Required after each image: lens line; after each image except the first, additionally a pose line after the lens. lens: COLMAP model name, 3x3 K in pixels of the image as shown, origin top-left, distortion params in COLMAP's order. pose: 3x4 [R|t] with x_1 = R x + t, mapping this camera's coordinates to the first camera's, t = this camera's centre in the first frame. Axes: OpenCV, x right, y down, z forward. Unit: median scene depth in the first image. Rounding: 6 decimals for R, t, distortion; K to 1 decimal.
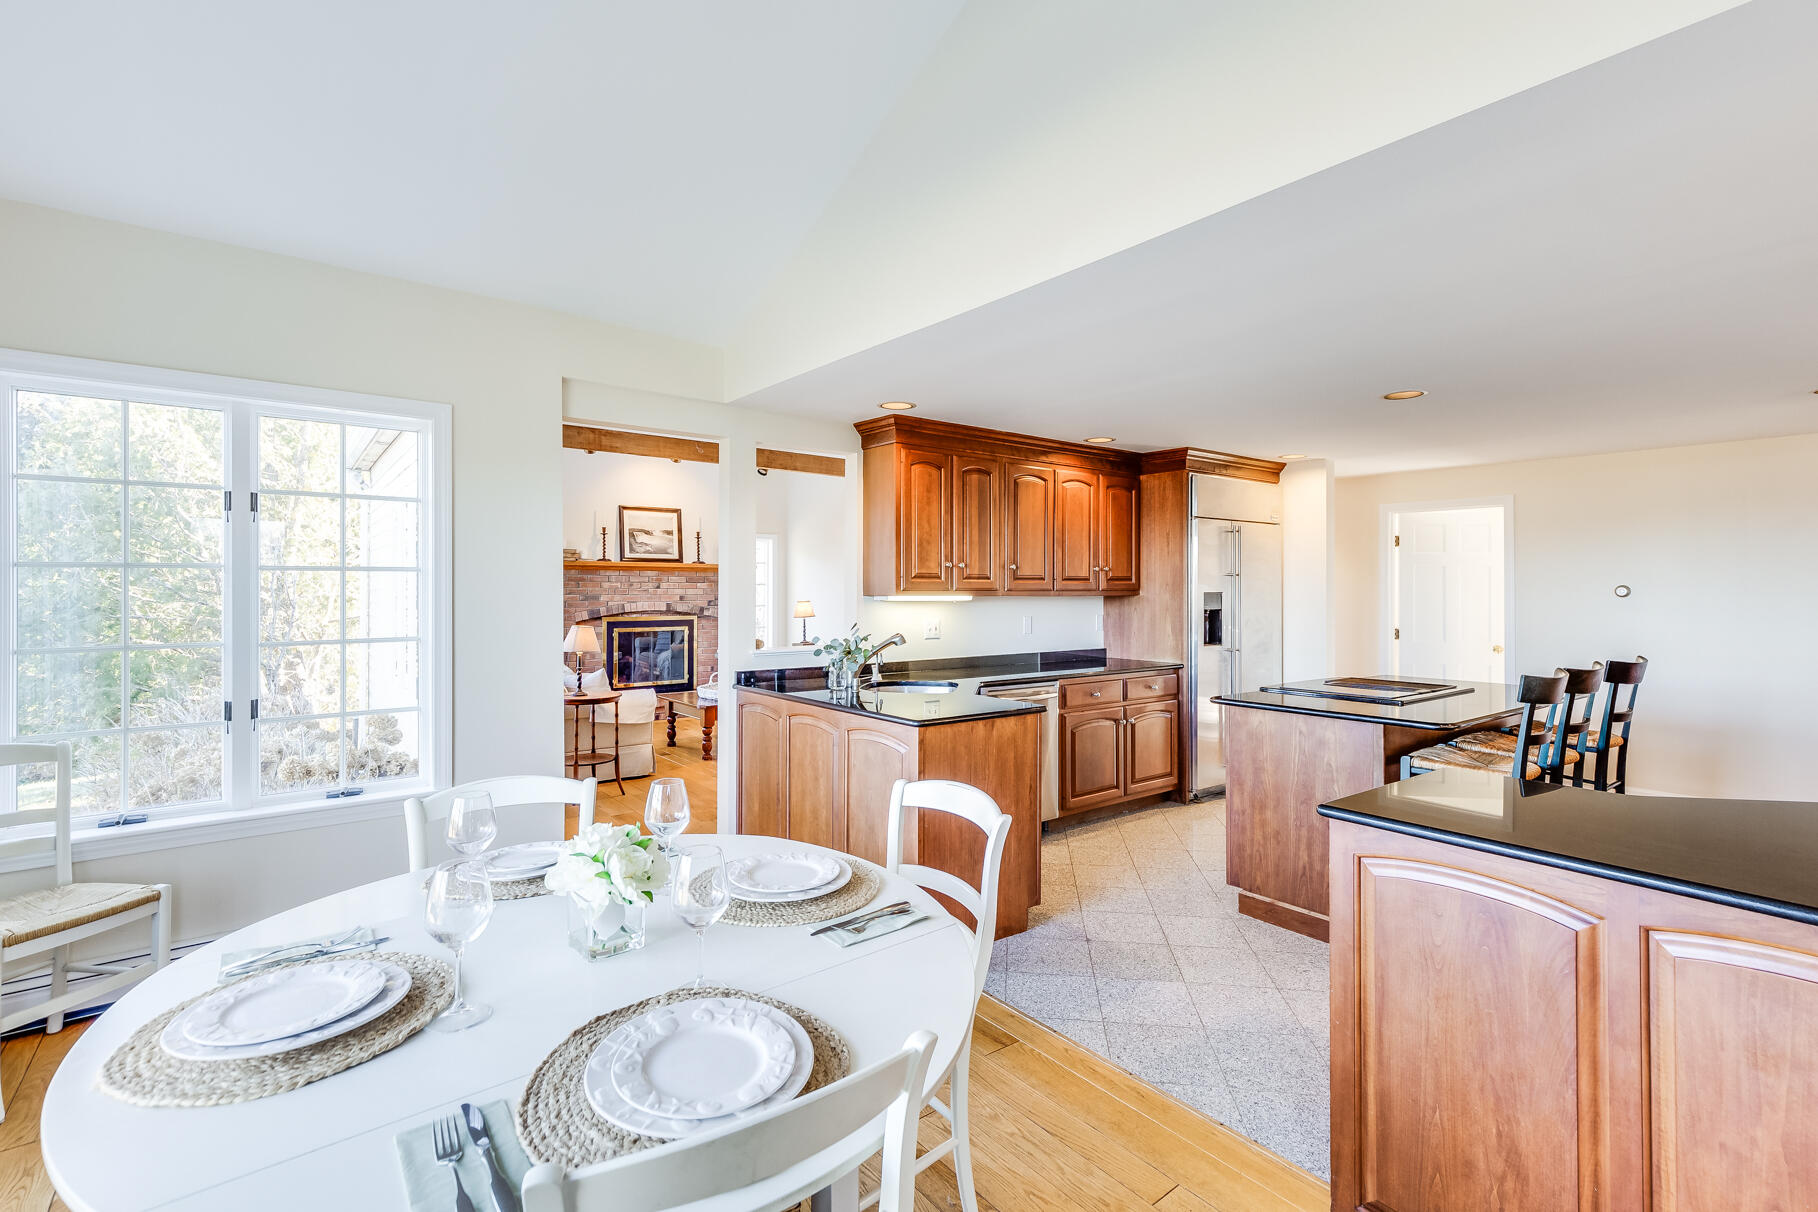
lens RADIAL K [[826.7, 0, 909.6], [0, 826.7, 595.8], [0, 0, 1]] dist [0.016595, -0.001669]
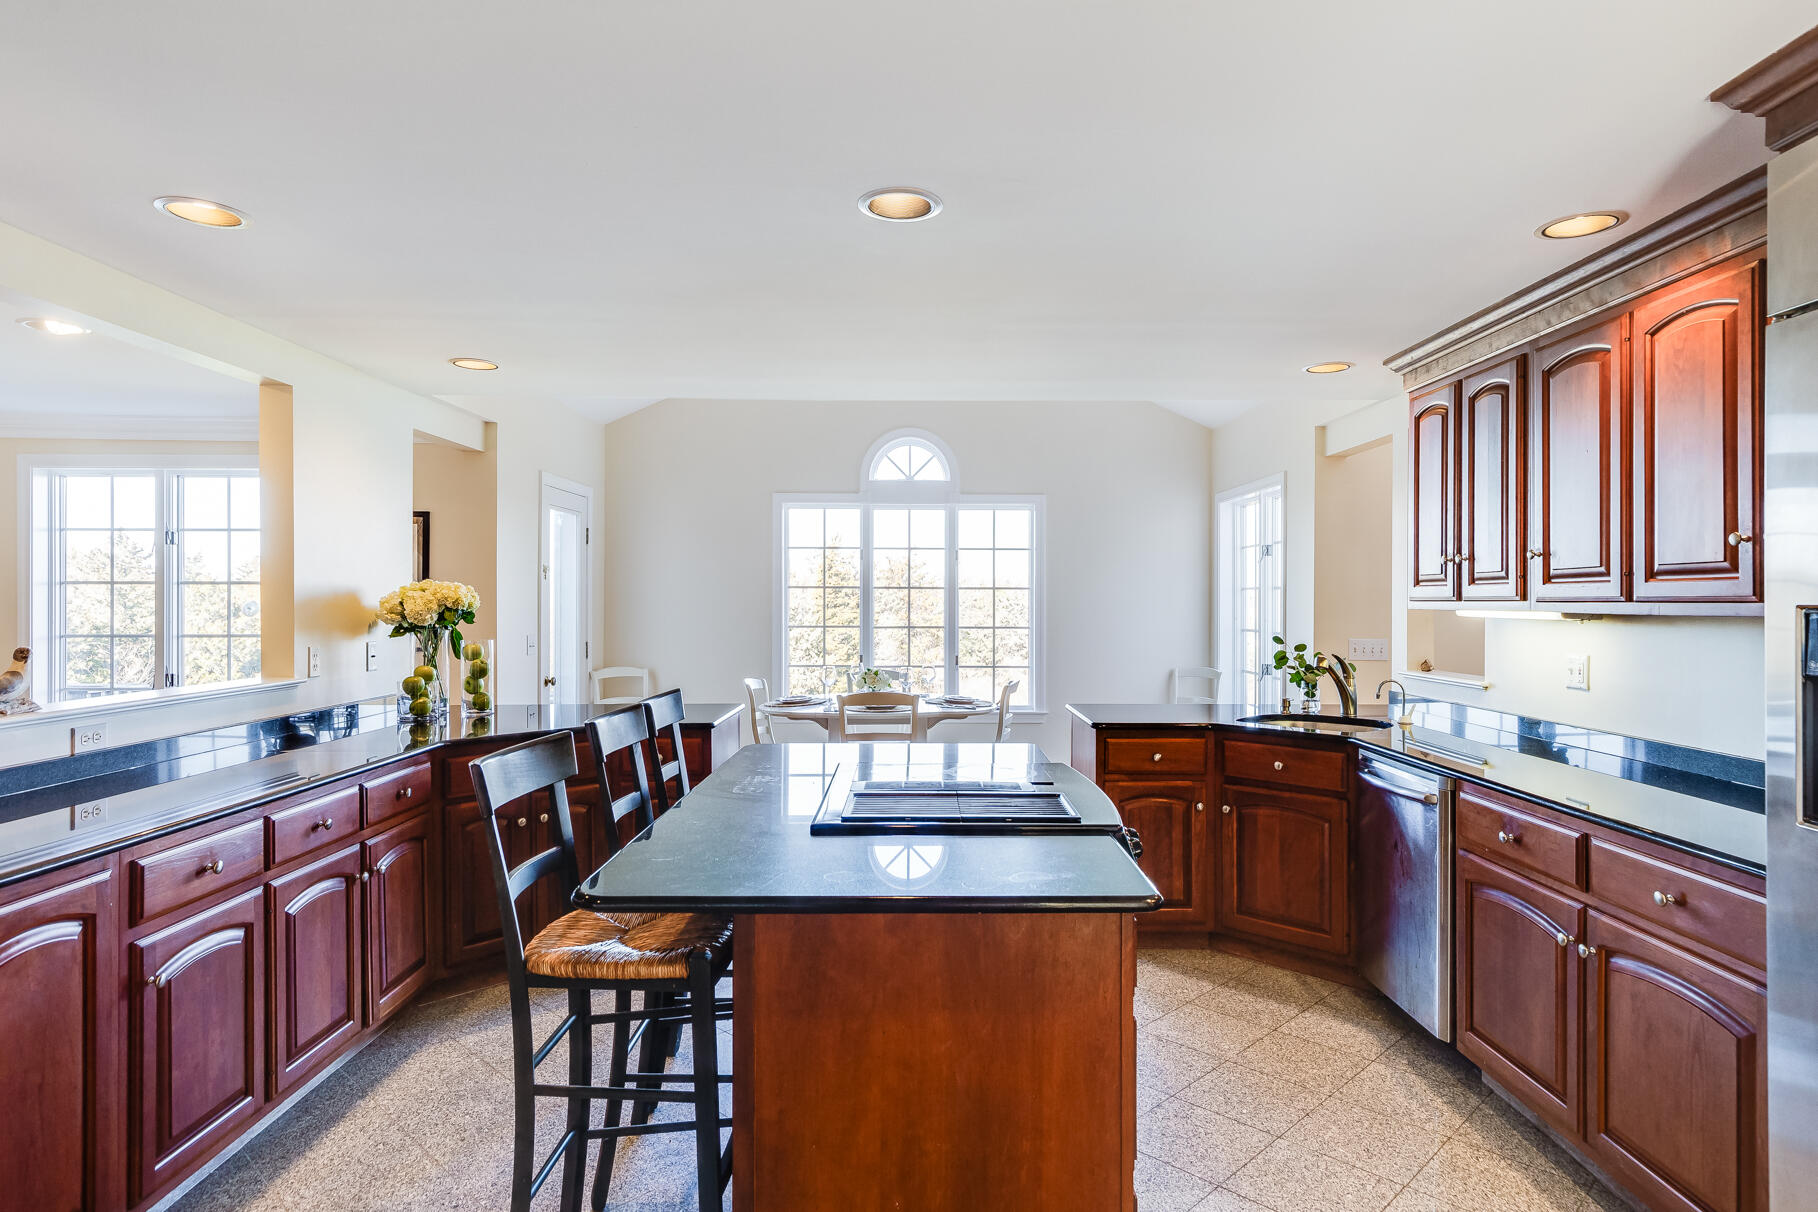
lens RADIAL K [[1041.0, 0, 922.2], [0, 1041.0, 609.4], [0, 0, 1]] dist [0.012069, 0.001778]
pose [[-0.612410, 0.006737, -0.790512, 0.830173], [-0.001722, 0.999950, 0.009856, -0.006954], [0.790538, 0.007398, -0.612368, 1.064970]]
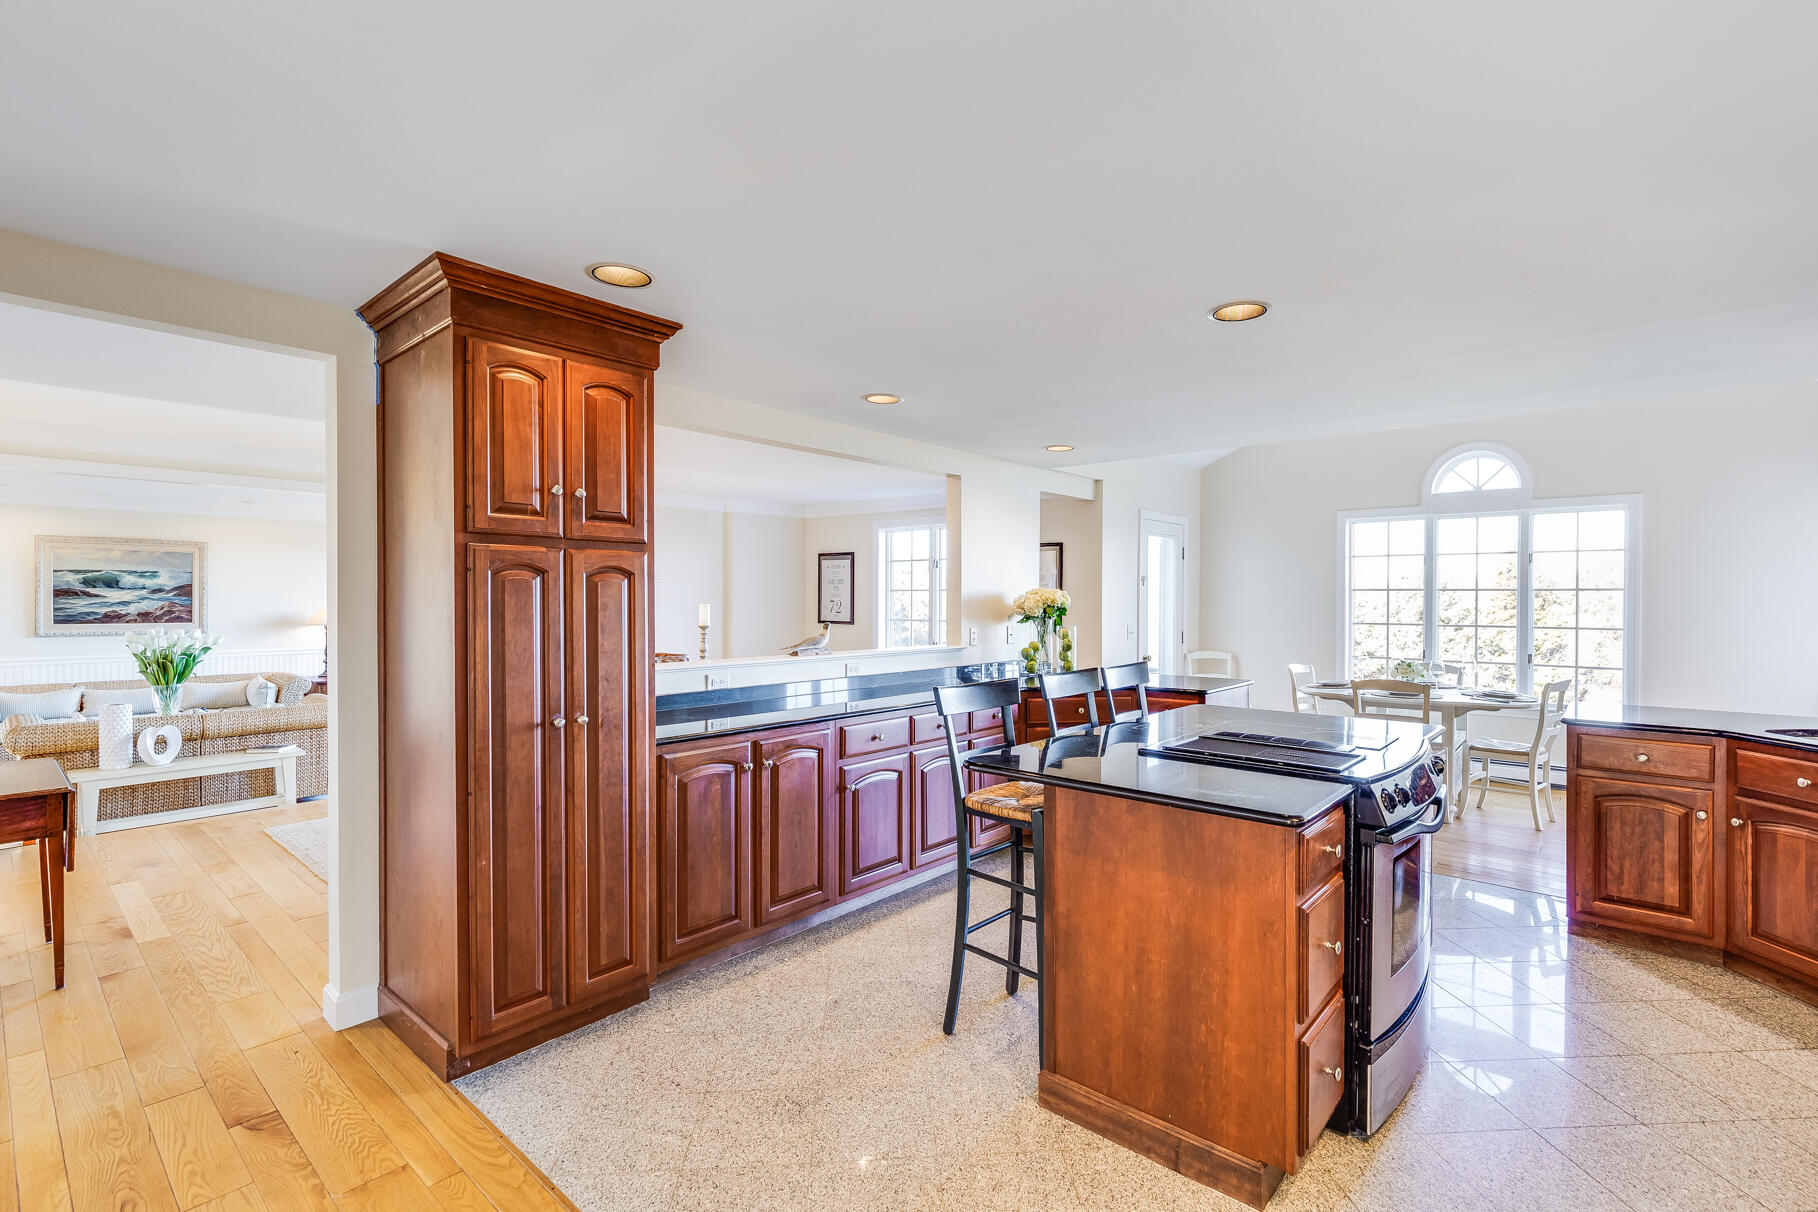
lens RADIAL K [[826.7, 0, 927.3], [0, 826.7, 609.1], [0, 0, 1]] dist [0.016595, -0.001669]
pose [[-0.981553, -0.000607, -0.191190, 0.750070], [-0.002998, 0.999921, 0.012215, -0.006305], [0.191168, 0.012563, -0.981477, 1.240185]]
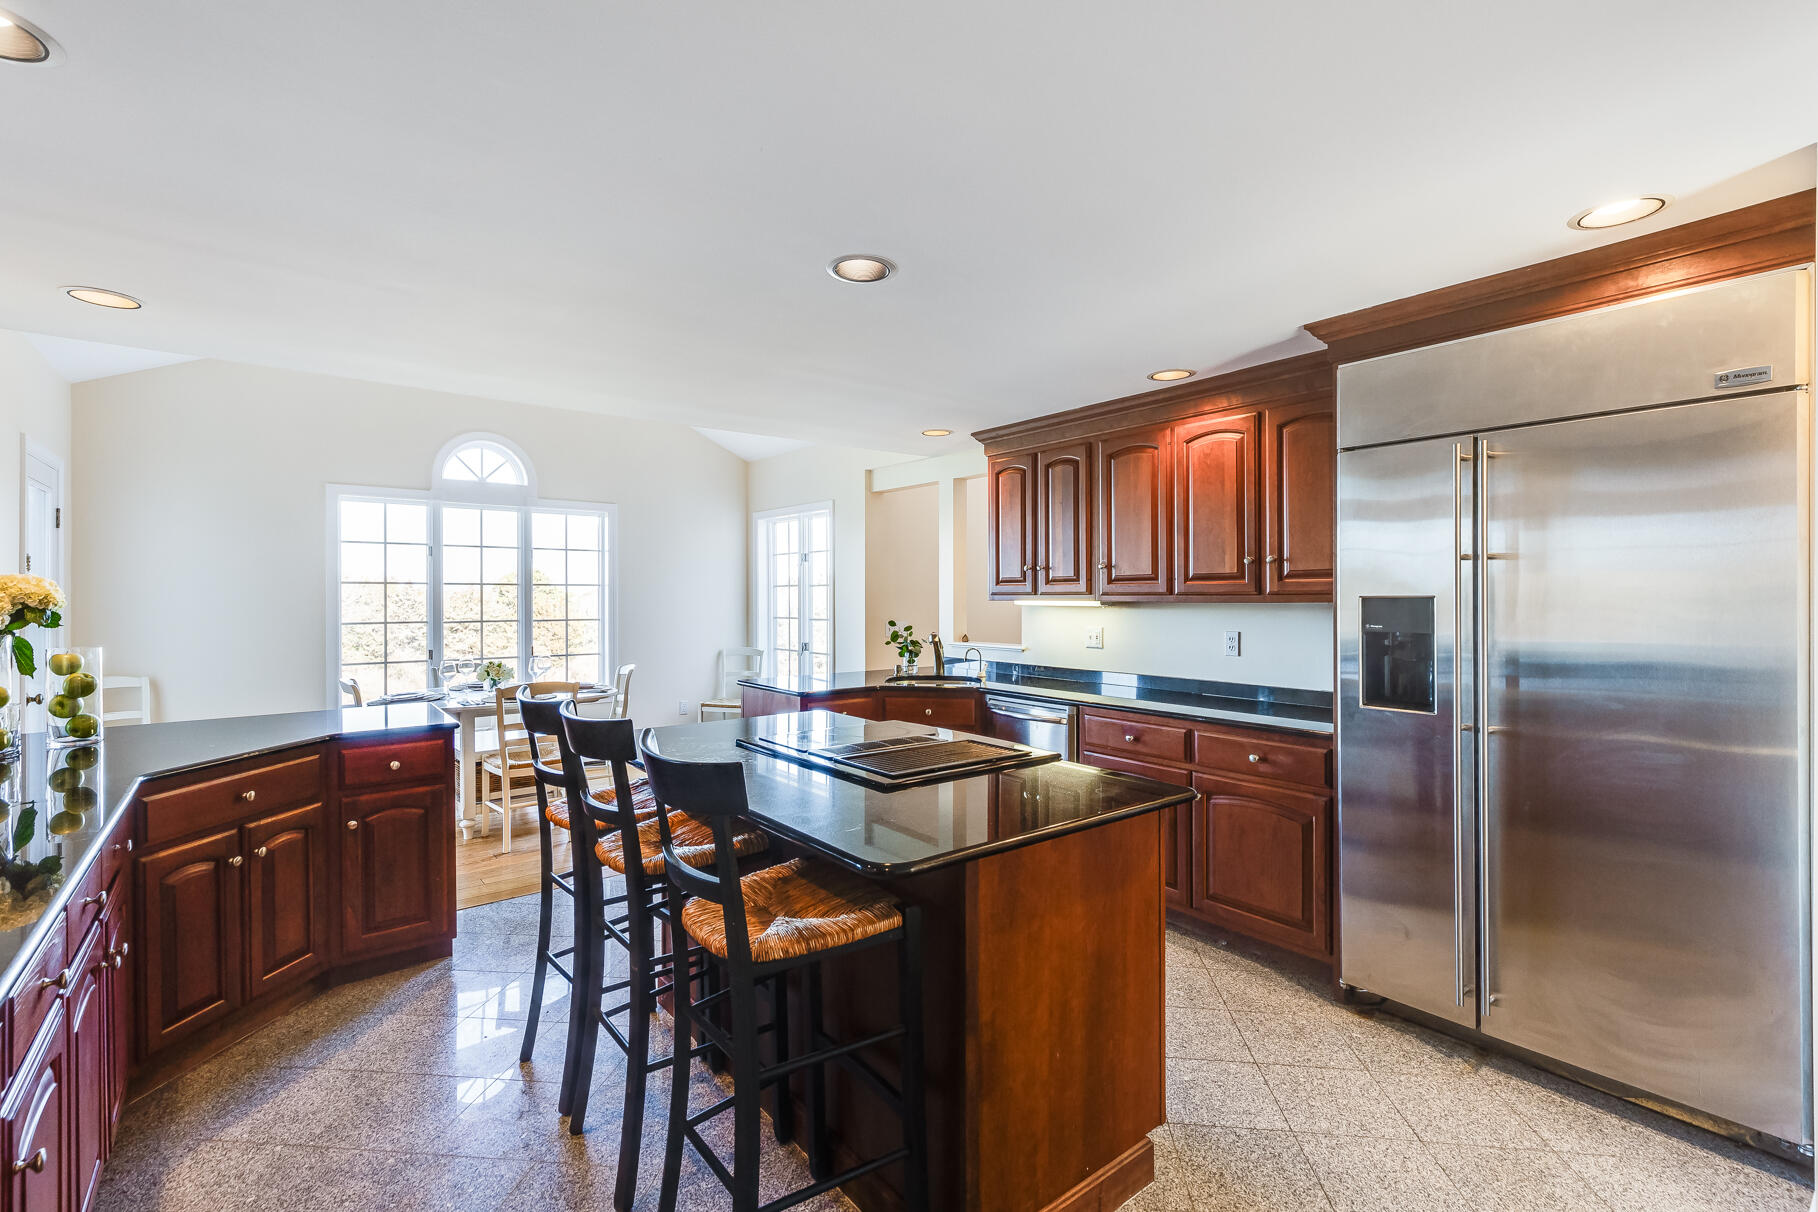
lens RADIAL K [[826.7, 0, 921.3], [0, 826.7, 603.5], [0, 0, 1]] dist [0.016595, -0.001669]
pose [[0.007823, 0.010572, -0.999914, 0.919361], [0.000755, 0.999944, 0.010578, -0.006460], [0.999969, -0.000838, 0.007815, 0.790772]]
